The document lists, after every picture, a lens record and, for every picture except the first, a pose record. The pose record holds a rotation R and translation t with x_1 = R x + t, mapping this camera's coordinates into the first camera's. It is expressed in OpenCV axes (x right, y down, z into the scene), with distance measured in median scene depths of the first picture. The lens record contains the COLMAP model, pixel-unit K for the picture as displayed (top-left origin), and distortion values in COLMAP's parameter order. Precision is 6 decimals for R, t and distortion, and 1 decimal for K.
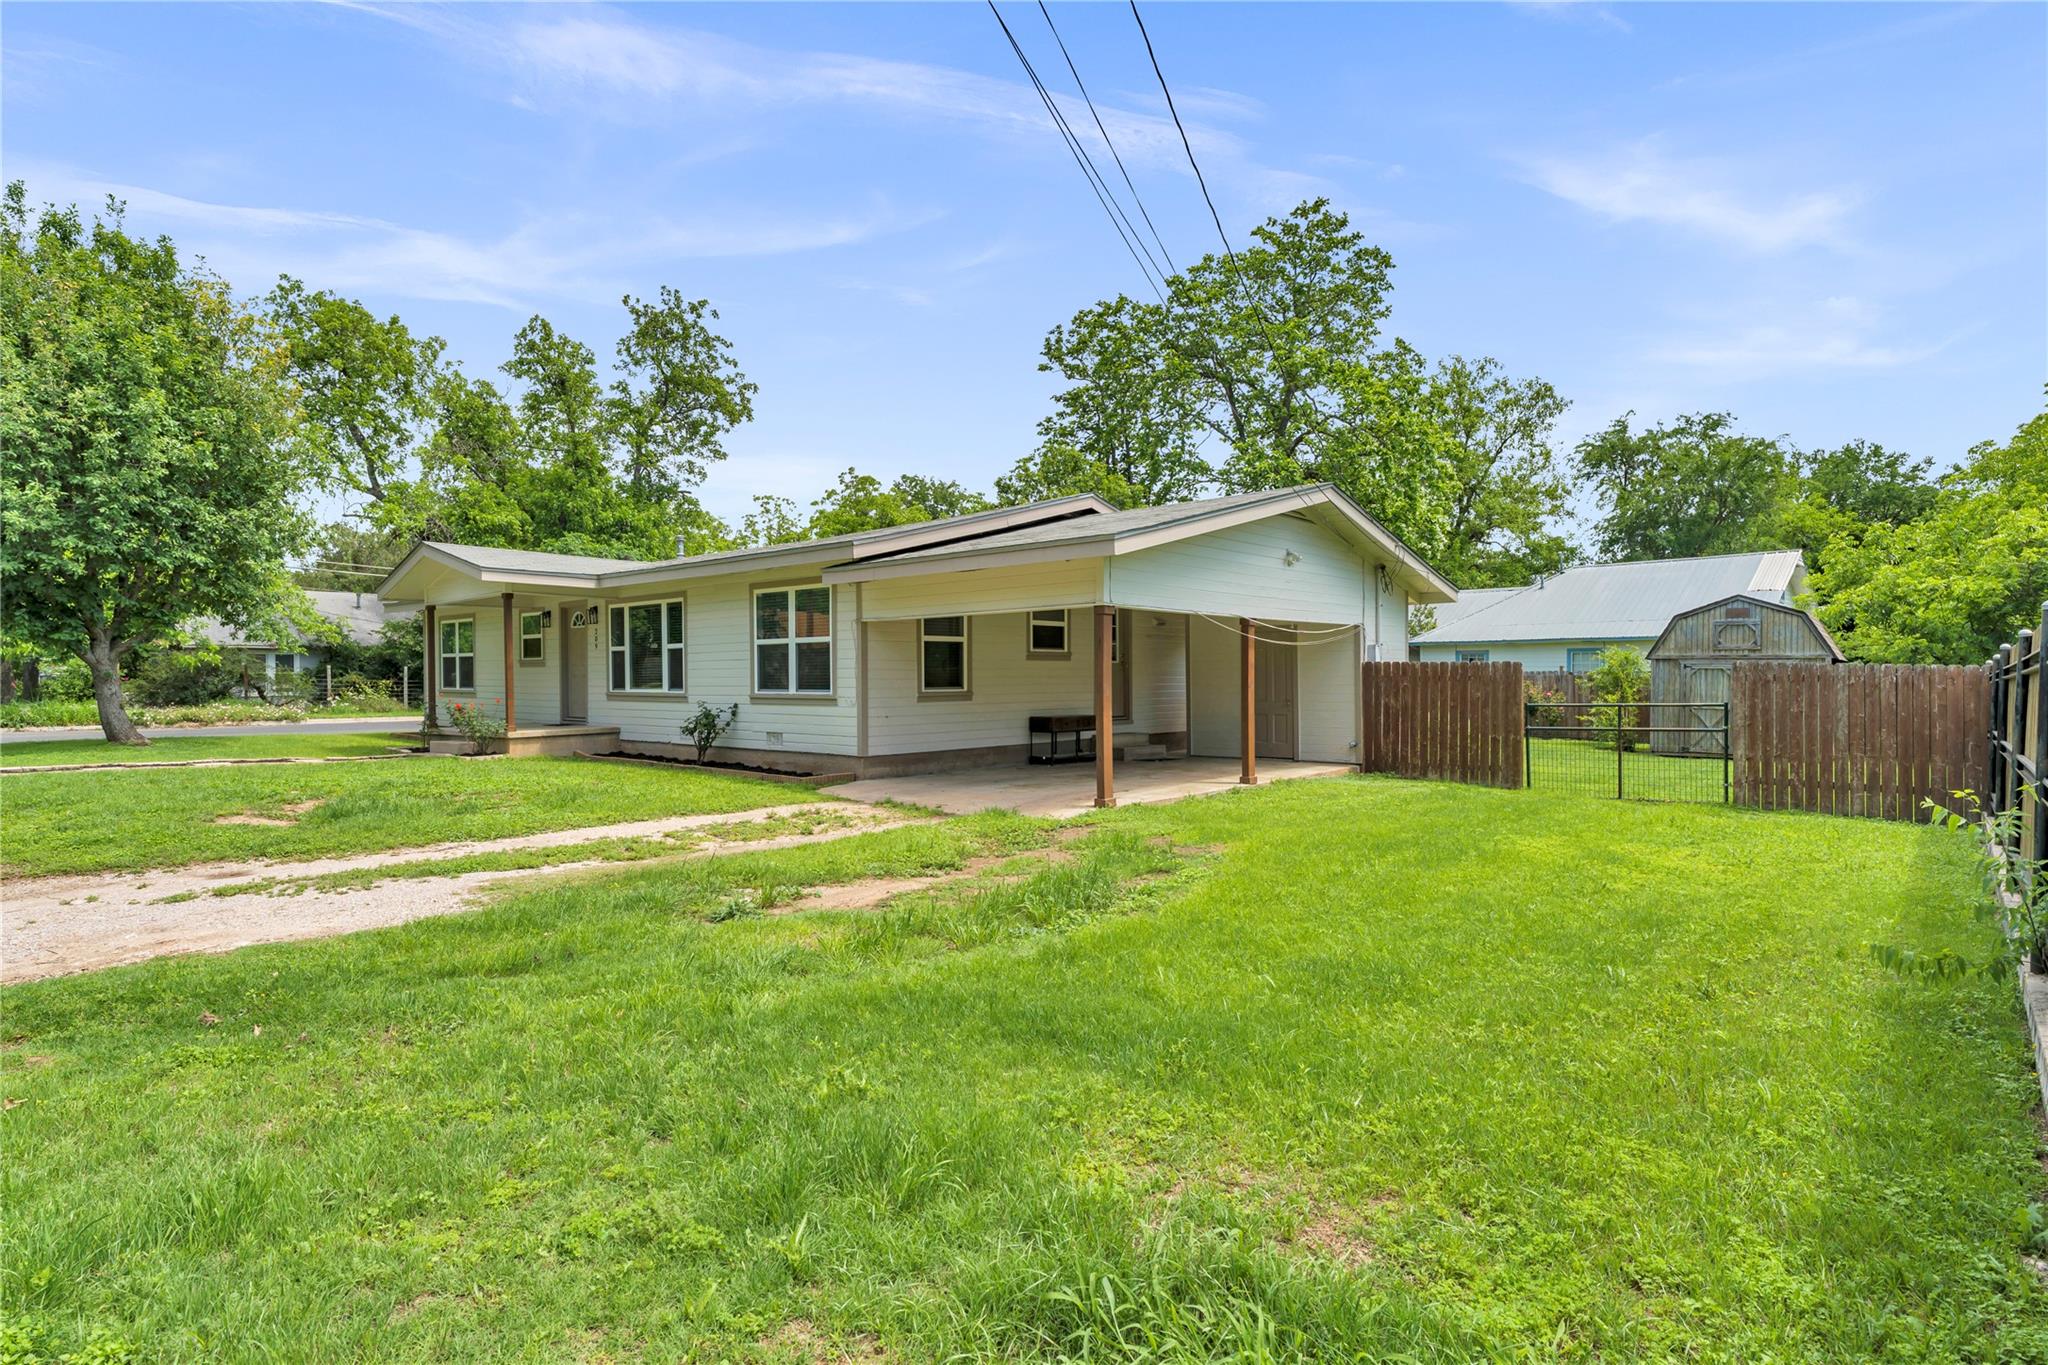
lens RADIAL K [[1050.1, 0, 1019.6], [0, 1050.1, 682.4], [0, 0, 1]] dist [0.003648, -0.004319]
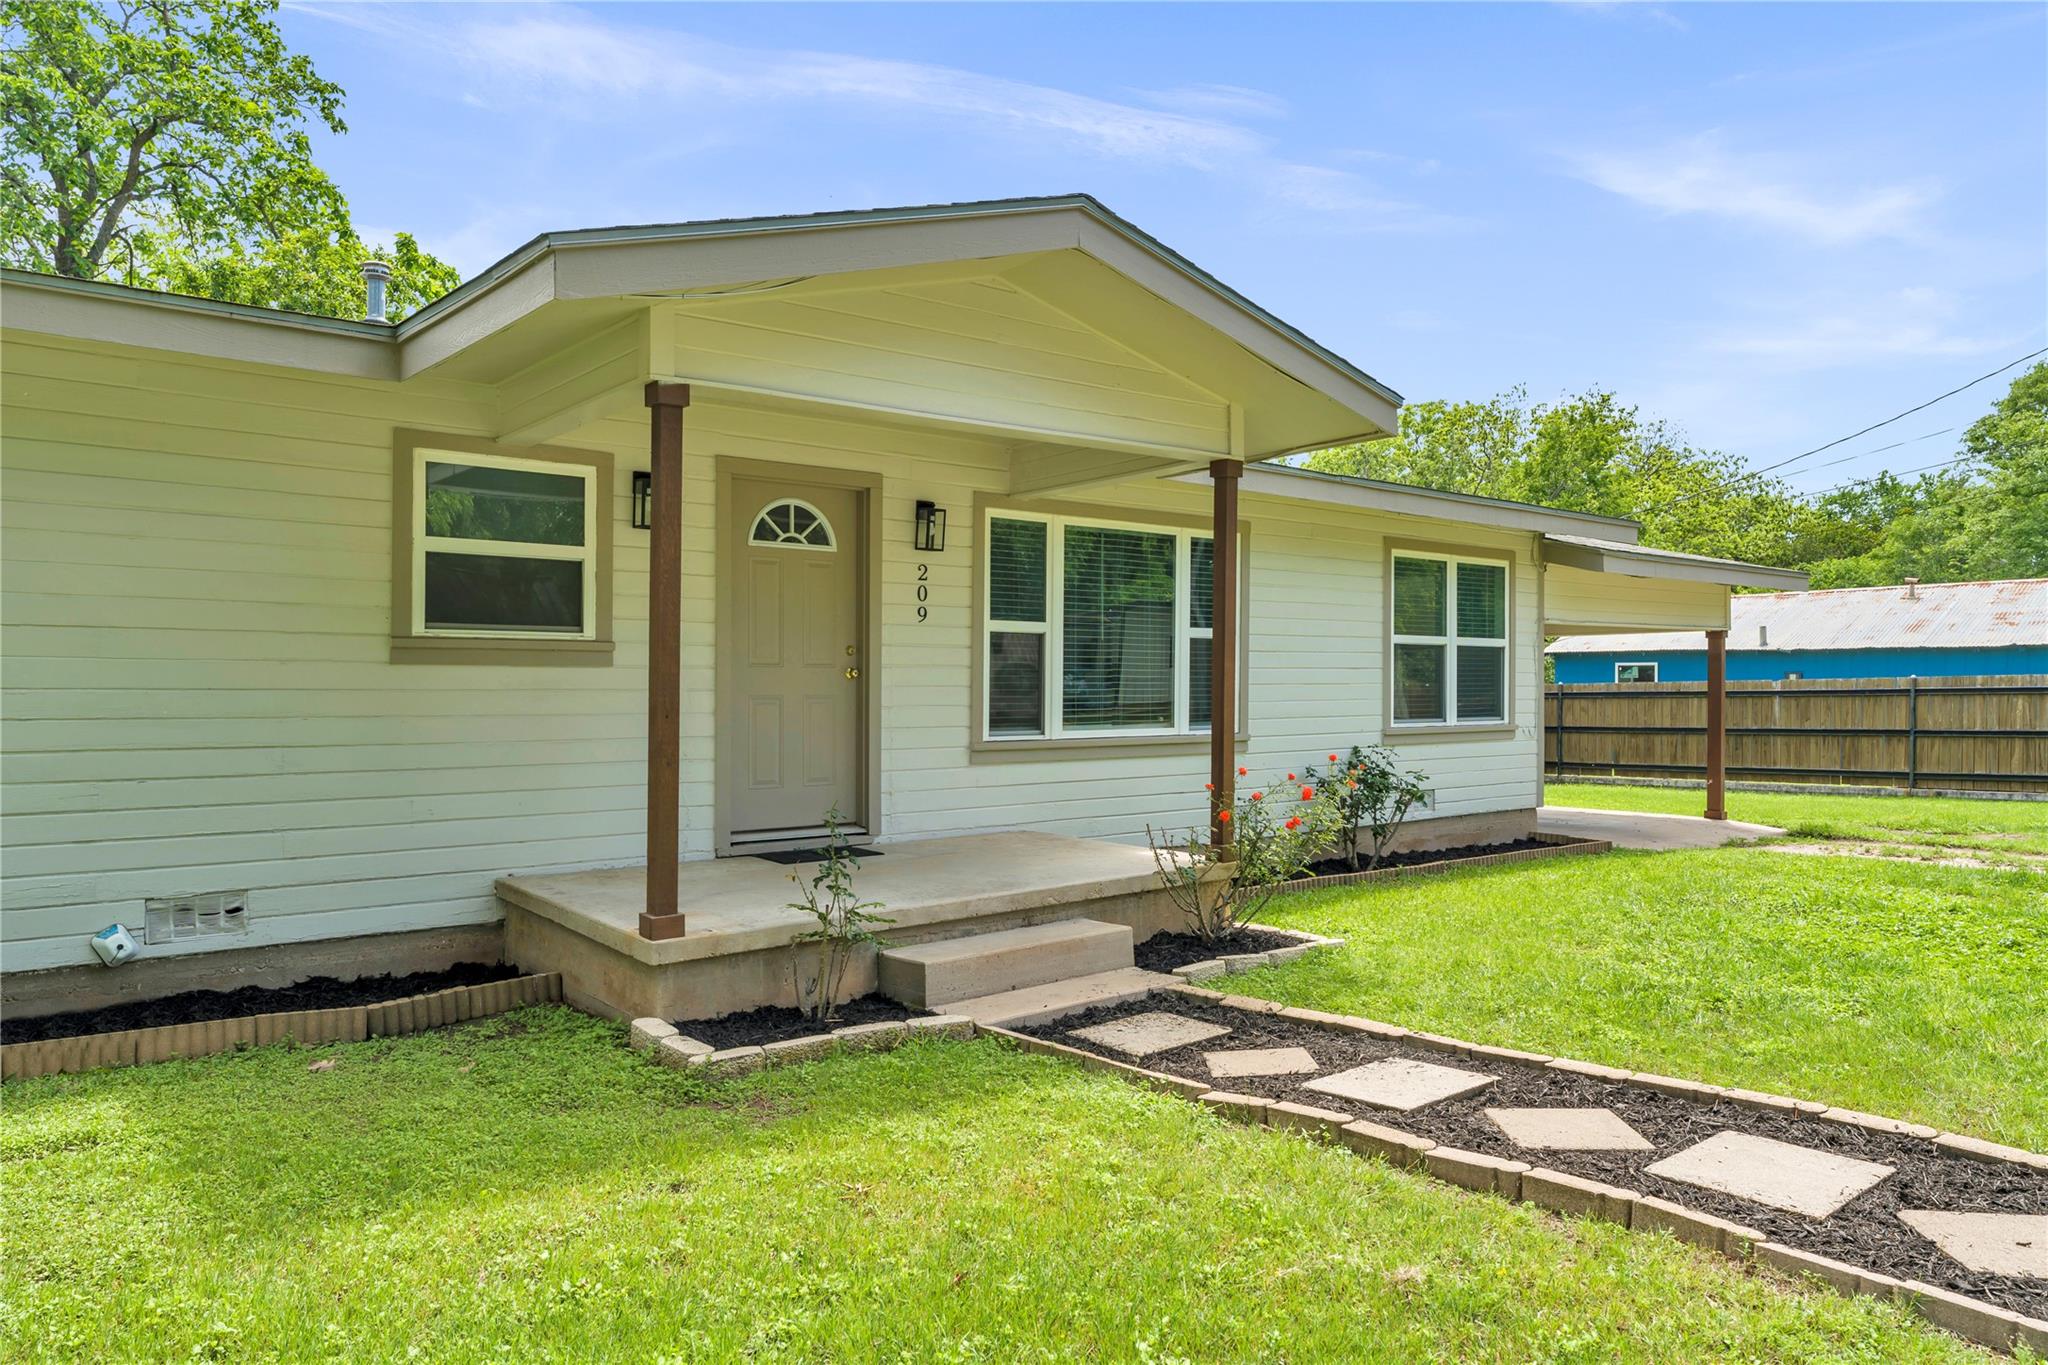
lens RADIAL K [[1360.0, 0, 1025.3], [0, 1360.0, 677.5], [0, 0, 1]] dist [0.001044, 0.003045]
pose [[0.164539, 0.004901, 0.986358, -0.531996], [0.000459, 0.999987, -0.005045, -0.006756], [-0.986371, 0.001283, 0.164534, 0.557424]]
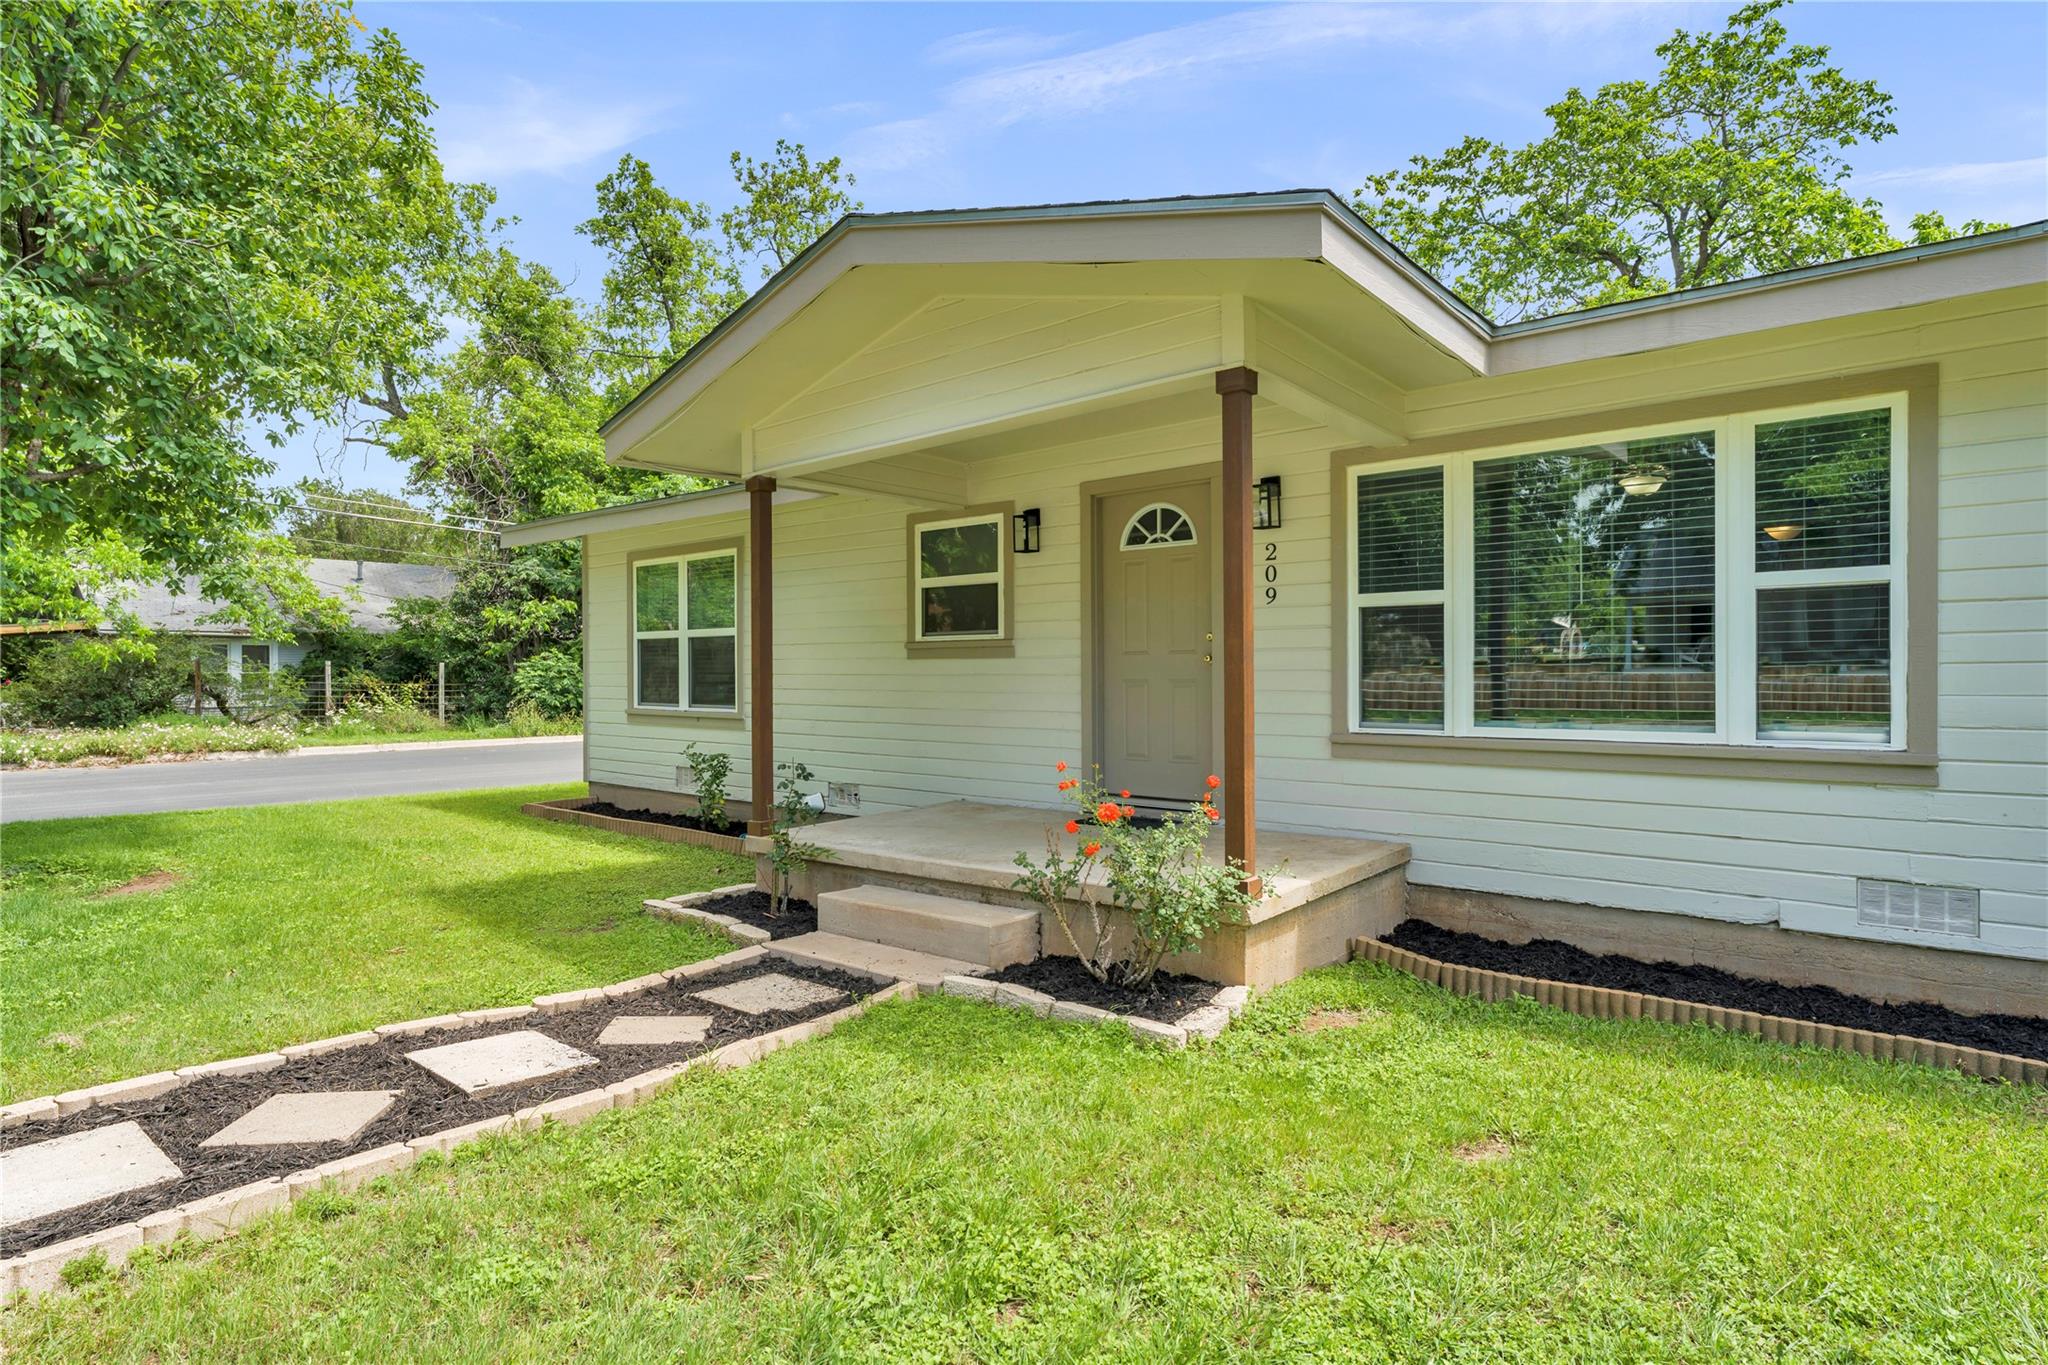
lens RADIAL K [[1050.1, 0, 1017.6], [0, 1050.1, 678.9], [0, 0, 1]] dist [0.003648, -0.004319]
pose [[0.999508, 0.000555, 0.031347, -0.310089], [-0.000455, 0.999995, -0.003205, -0.003996], [-0.031348, 0.003189, 0.999503, 0.415398]]
